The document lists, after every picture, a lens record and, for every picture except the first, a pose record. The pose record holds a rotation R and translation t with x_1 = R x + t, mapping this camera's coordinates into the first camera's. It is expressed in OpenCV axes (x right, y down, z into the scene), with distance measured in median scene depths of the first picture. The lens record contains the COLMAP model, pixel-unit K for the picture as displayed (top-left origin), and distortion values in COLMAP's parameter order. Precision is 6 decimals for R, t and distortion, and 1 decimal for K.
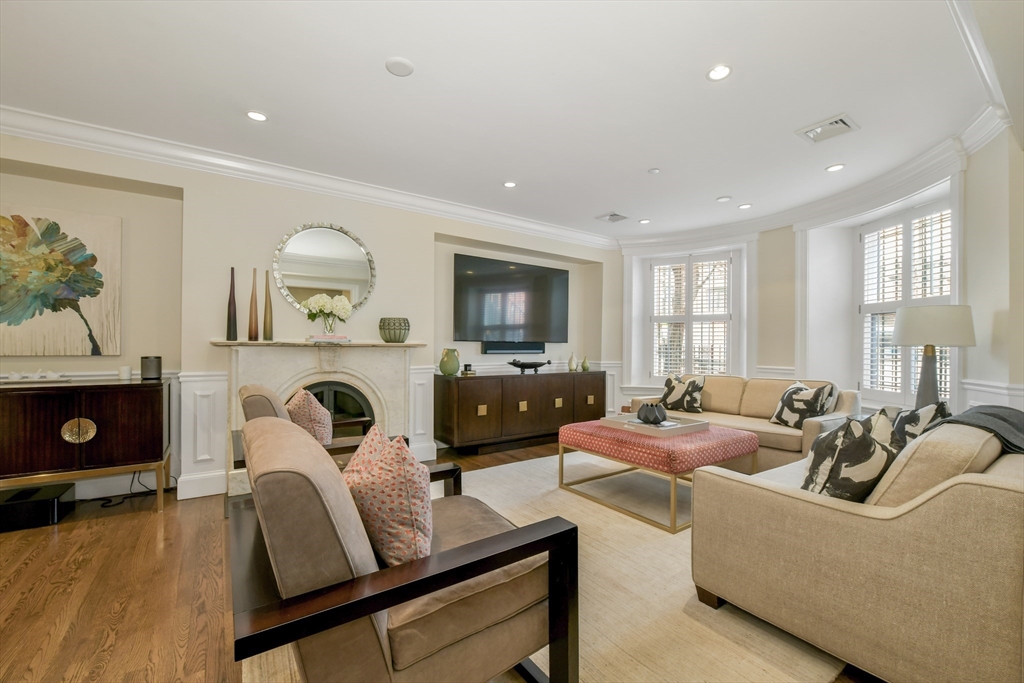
lens RADIAL K [[421.2, 0, 518.7], [0, 421.2, 346.8], [0, 0, 1]] dist [-0.008035, -0.002023]
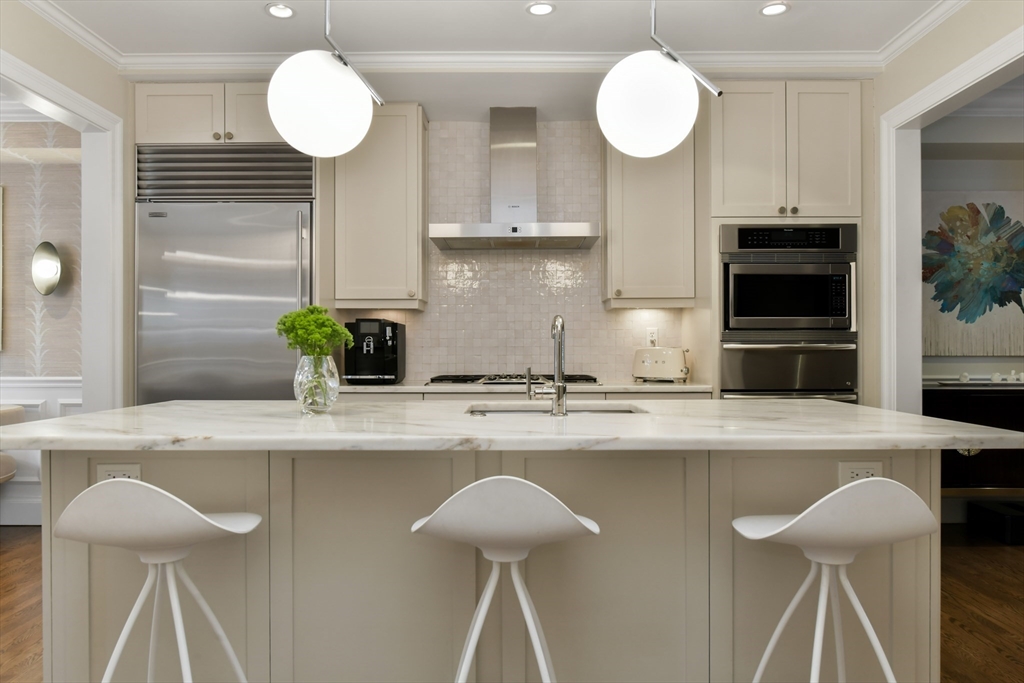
lens RADIAL K [[673.6, 0, 513.2], [0, 673.6, 349.0], [0, 0, 1]] dist [-0.005917, -0.001162]
pose [[0.808333, -0.008290, -0.588667, -1.050007], [0.004590, 0.999959, -0.007778, 0.012095], [0.588708, 0.003585, 0.808338, -0.727790]]
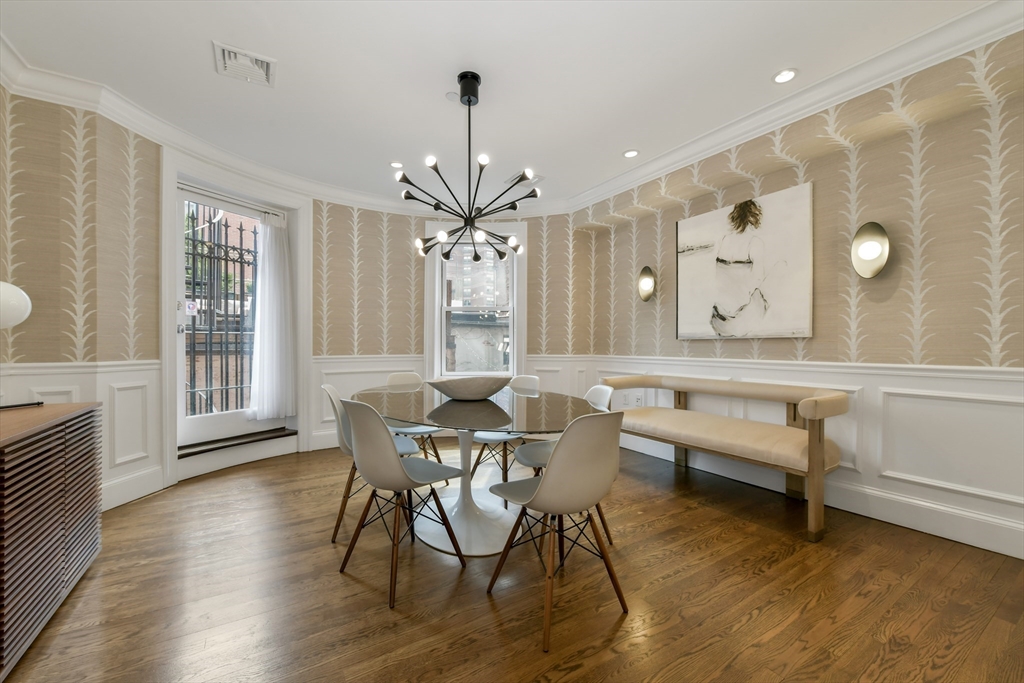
lens RADIAL K [[410.3, 0, 515.9], [0, 410.3, 347.7], [0, 0, 1]] dist [-0.011001, -0.001006]
pose [[-0.062150, -0.000257, -0.998067, -1.720613], [-0.004043, 0.999992, -0.000006, 0.024784], [0.998059, 0.004035, -0.062151, -0.814217]]
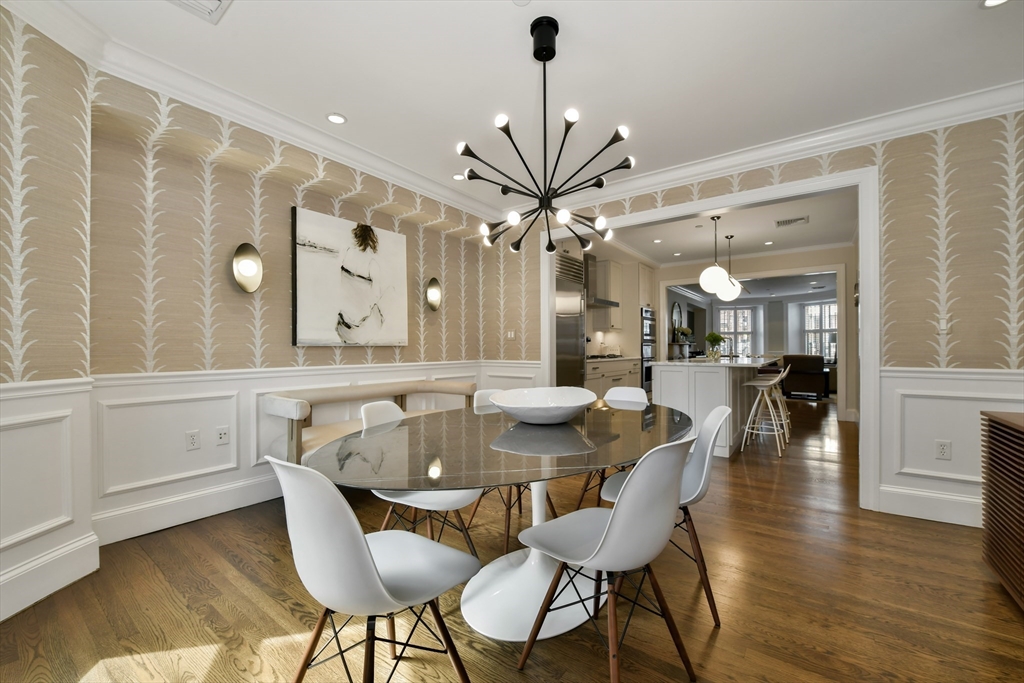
lens RADIAL K [[410.3, 0, 514.9], [0, 410.3, 344.7], [0, 0, 1]] dist [-0.011001, -0.001006]
pose [[0.952048, -0.008265, 0.305836, -2.636916], [0.011711, 0.999887, -0.009435, 0.012584], [-0.305723, 0.012564, 0.952038, -1.468961]]
